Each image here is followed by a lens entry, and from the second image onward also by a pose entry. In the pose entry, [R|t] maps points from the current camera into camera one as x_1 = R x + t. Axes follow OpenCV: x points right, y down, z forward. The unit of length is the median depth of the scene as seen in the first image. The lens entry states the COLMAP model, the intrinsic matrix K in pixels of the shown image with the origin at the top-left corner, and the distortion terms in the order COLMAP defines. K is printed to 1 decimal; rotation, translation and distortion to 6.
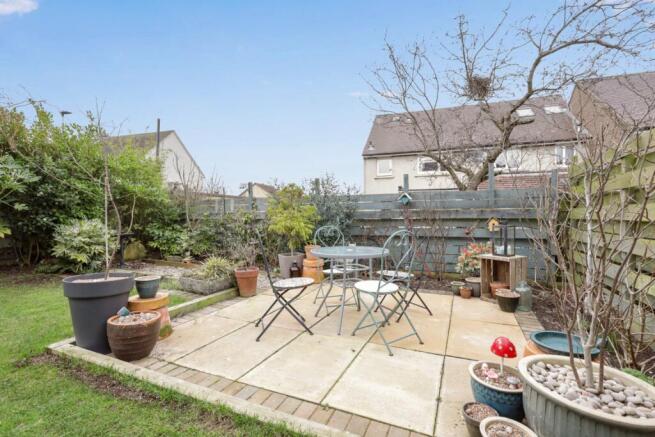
lens RADIAL K [[298.7, 0, 328.1], [0, 298.7, 209.2], [0, 0, 1]] dist [-0.000072, -0.000070]
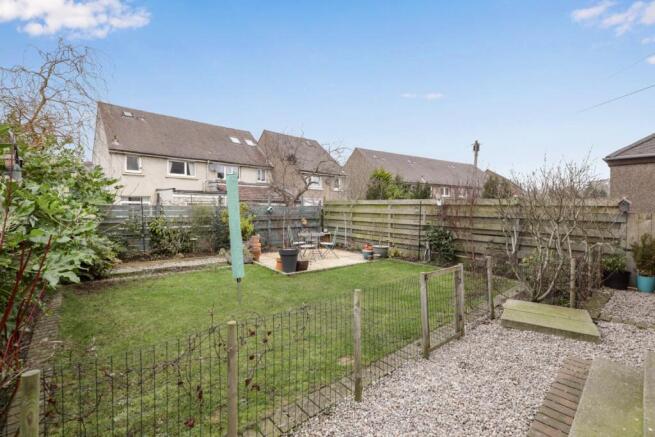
lens RADIAL K [[298.7, 0, 328.1], [0, 298.7, 209.2], [0, 0, 1]] dist [-0.000072, -0.000070]
pose [[0.456869, 0.003896, 0.889525, -1.531034], [-0.036858, 0.999215, 0.014554, -0.092434], [-0.888770, -0.039435, 0.456654, -0.305450]]
